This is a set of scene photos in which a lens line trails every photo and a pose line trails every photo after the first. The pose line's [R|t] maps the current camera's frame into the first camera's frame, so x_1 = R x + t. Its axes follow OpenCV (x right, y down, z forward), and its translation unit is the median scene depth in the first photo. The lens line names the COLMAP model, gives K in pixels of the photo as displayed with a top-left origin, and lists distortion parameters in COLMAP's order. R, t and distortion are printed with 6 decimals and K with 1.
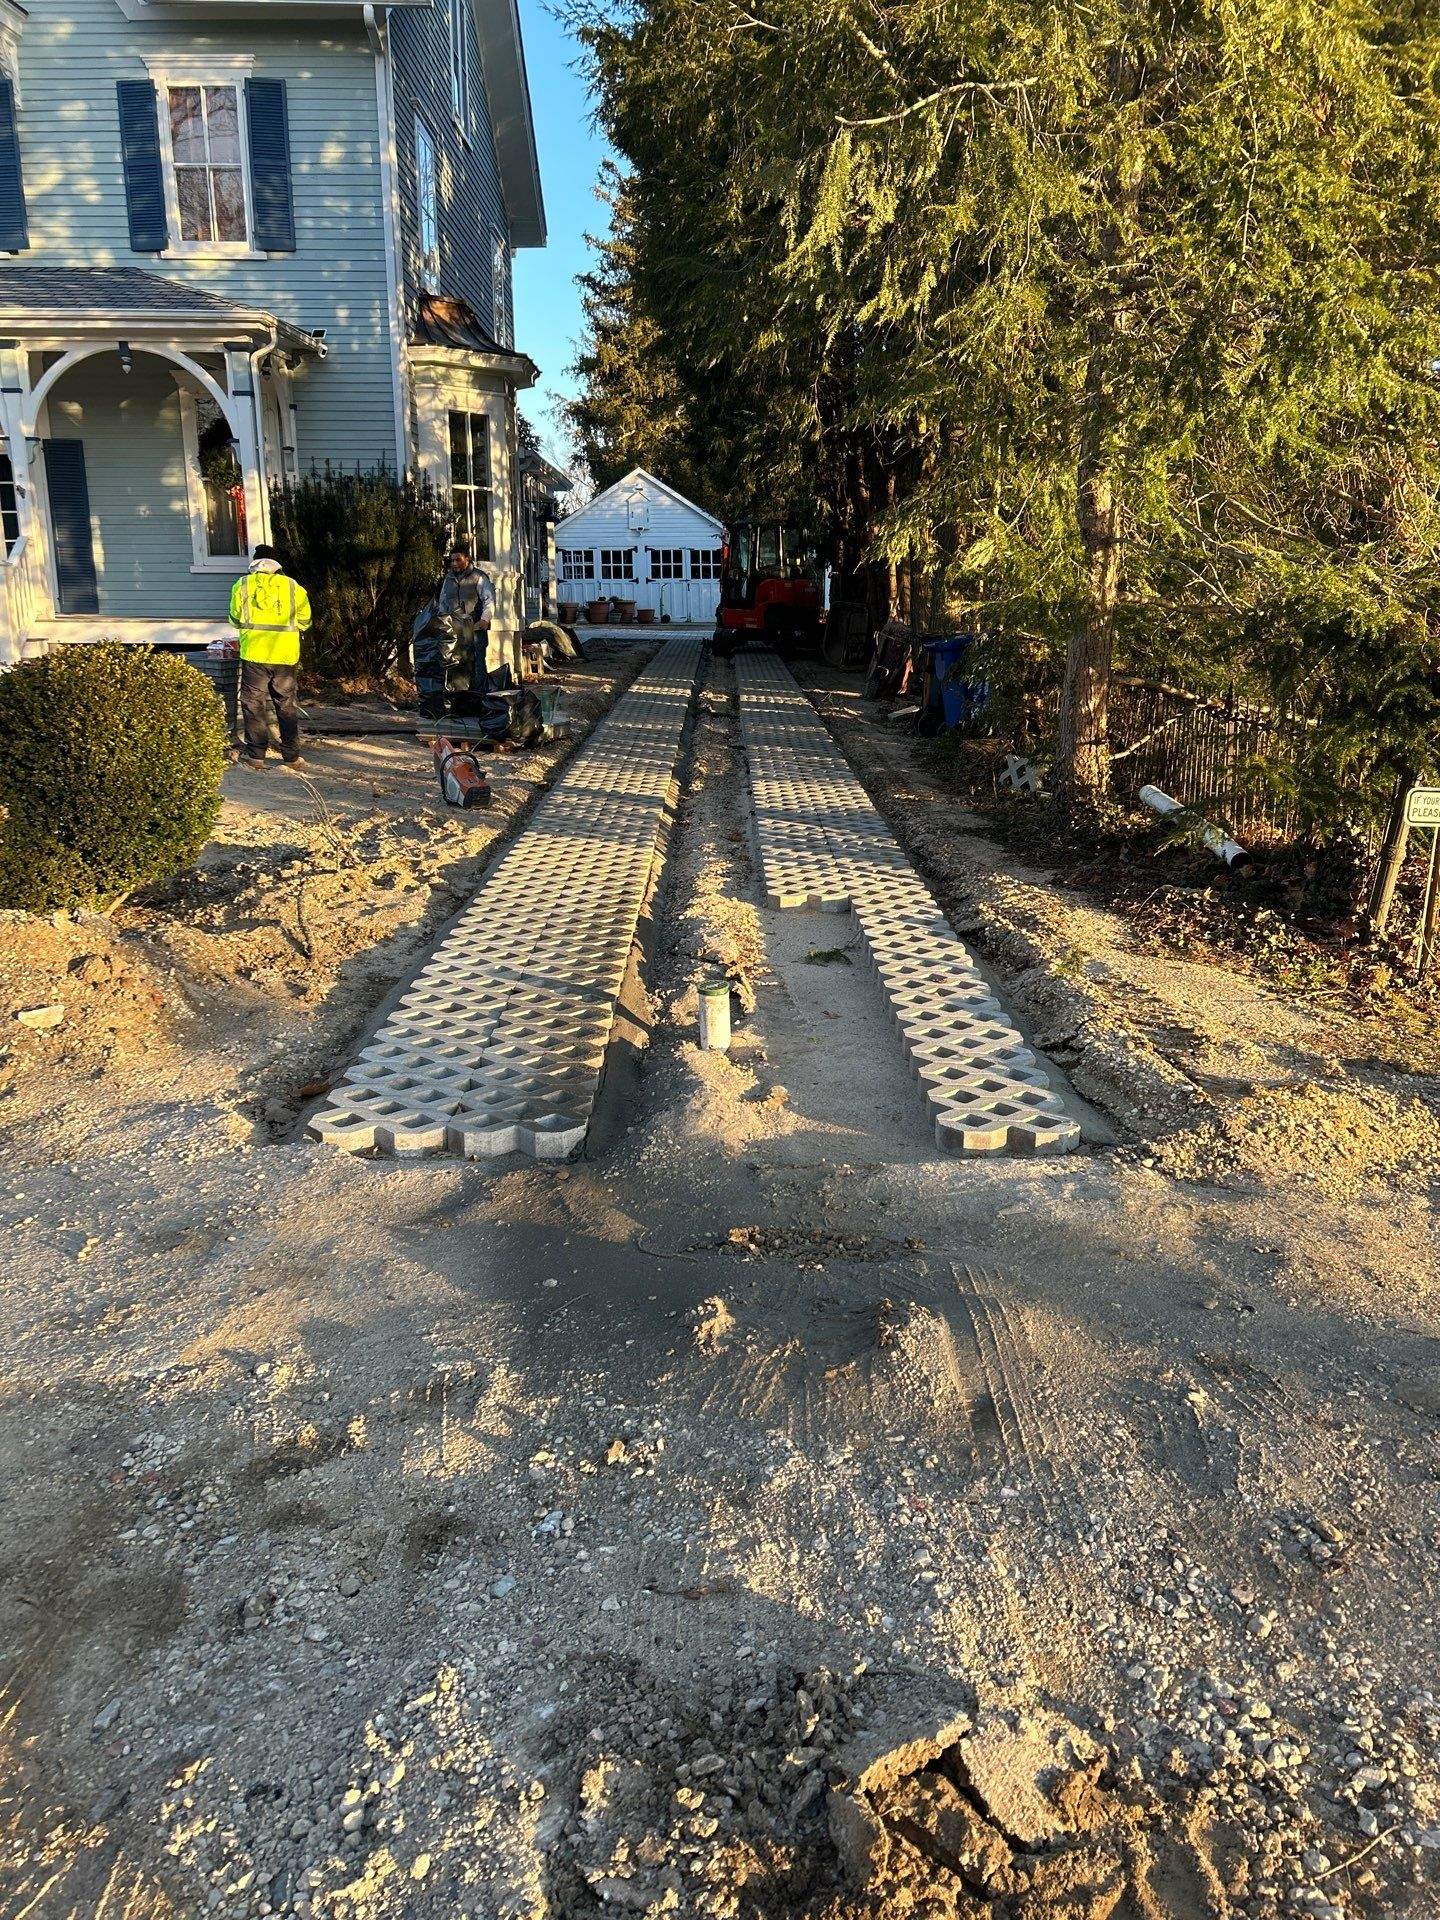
lens RADIAL K [[1443.5, 0, 715.9], [0, 1443.5, 954.1], [0, 0, 1]] dist [0.024583, -0.032596]
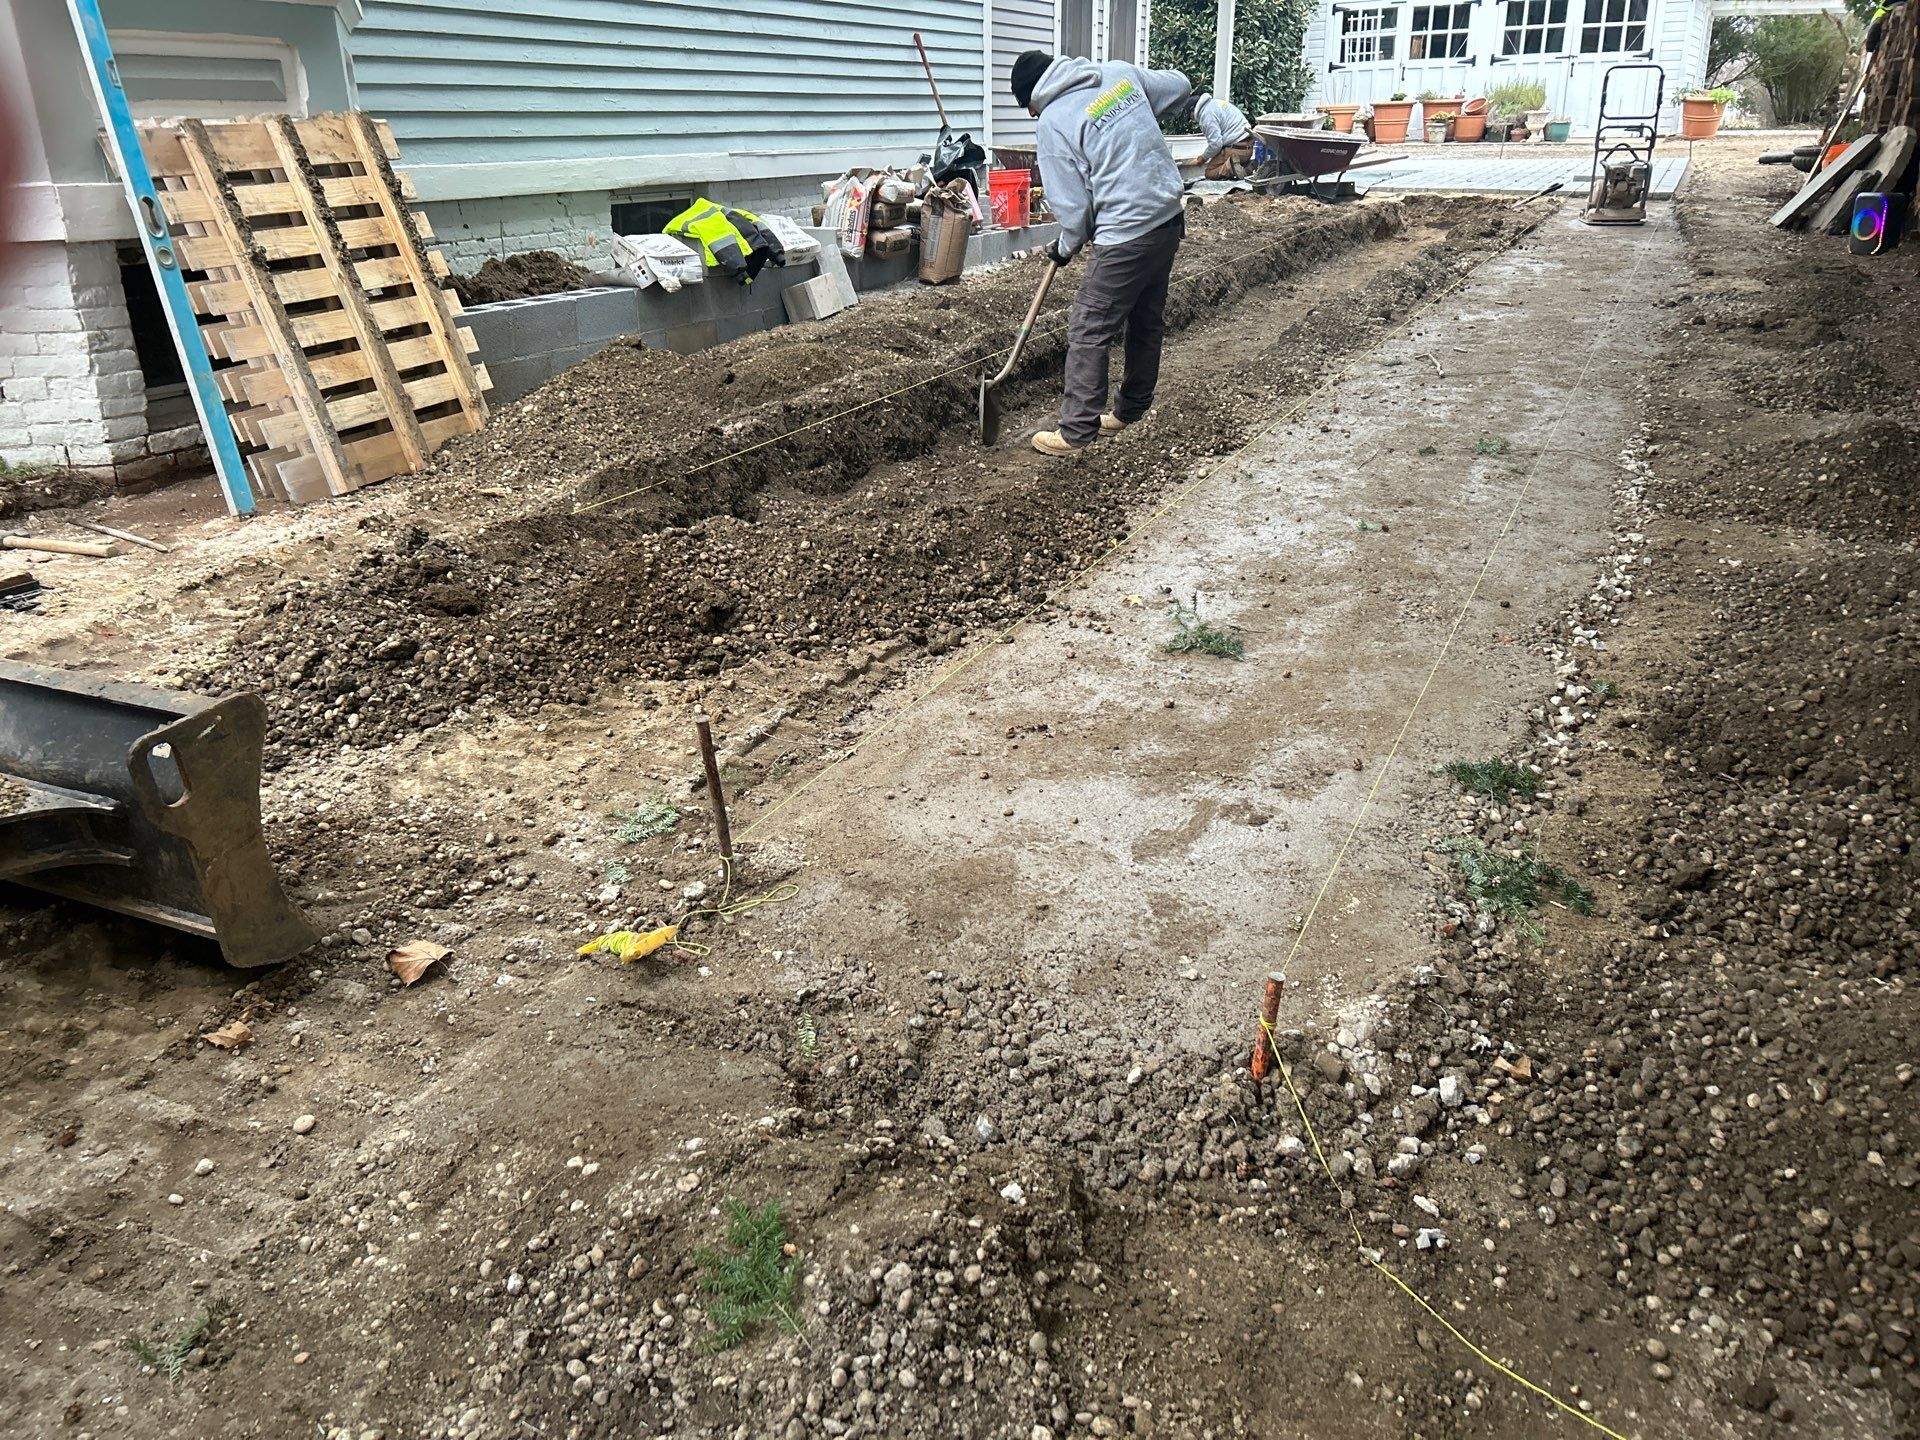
lens RADIAL K [[1443.5, 0, 935.5], [0, 1443.5, 727.3], [0, 0, 1]] dist [0.024583, -0.032596]
pose [[0.895233, 0.157563, -0.416812, 0.036882], [-0.089200, 0.979832, 0.178810, -0.101891], [0.436580, -0.122897, 0.891232, 0.437683]]
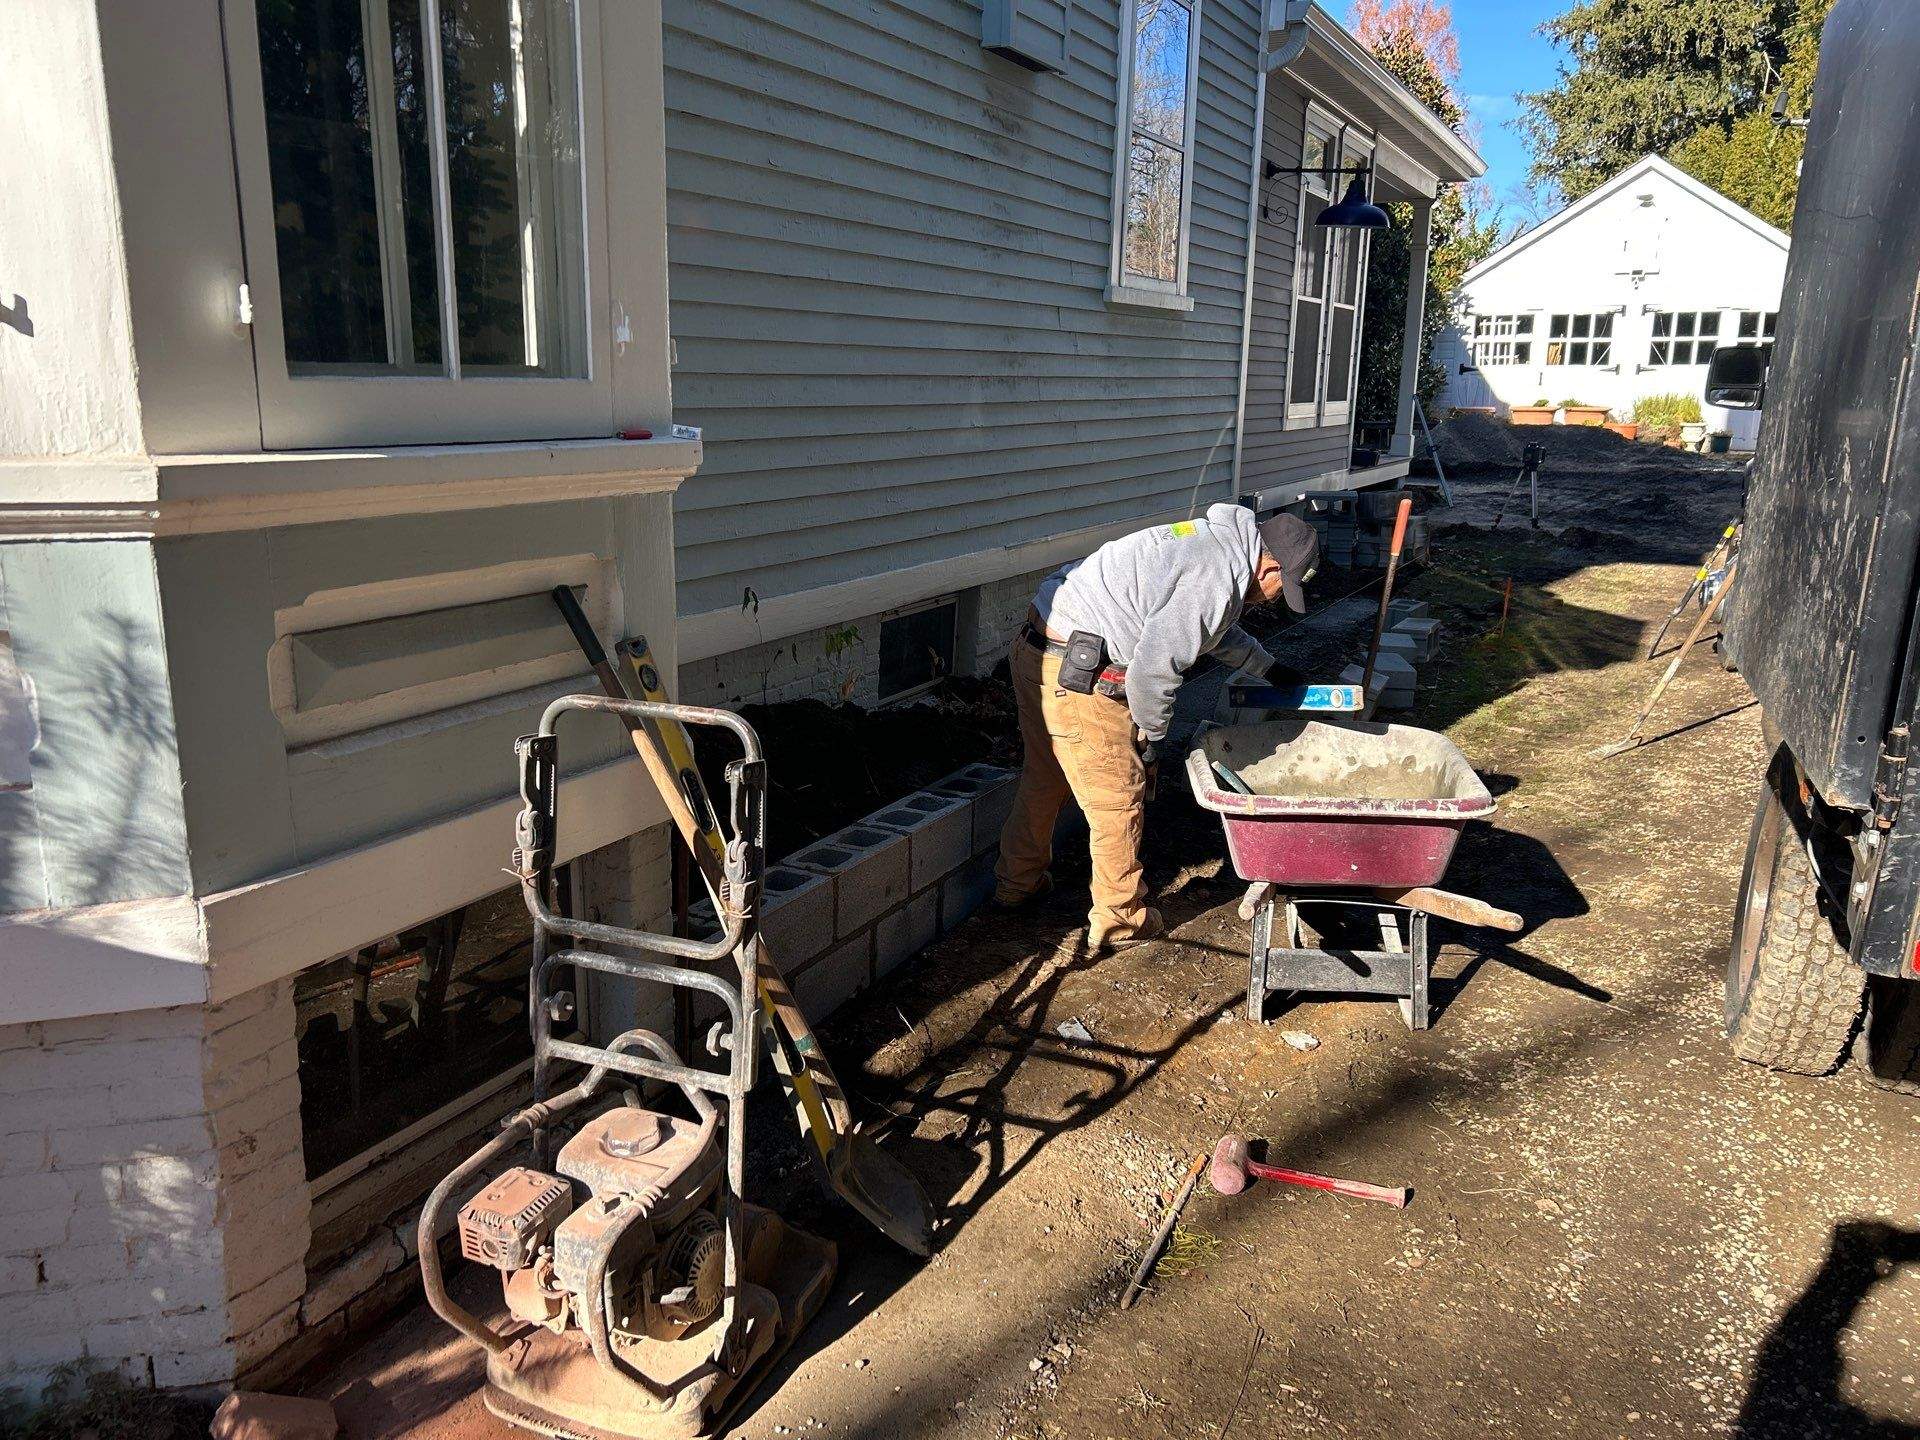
lens RADIAL K [[1443.5, 0, 929.9], [0, 1443.5, 713.0], [0, 0, 1]] dist [0.024583, -0.032596]
pose [[0.884457, 0.119816, -0.450976, -0.025543], [-0.124281, 0.992049, 0.019829, -0.127949], [0.449766, 0.038509, 0.892316, 0.473897]]
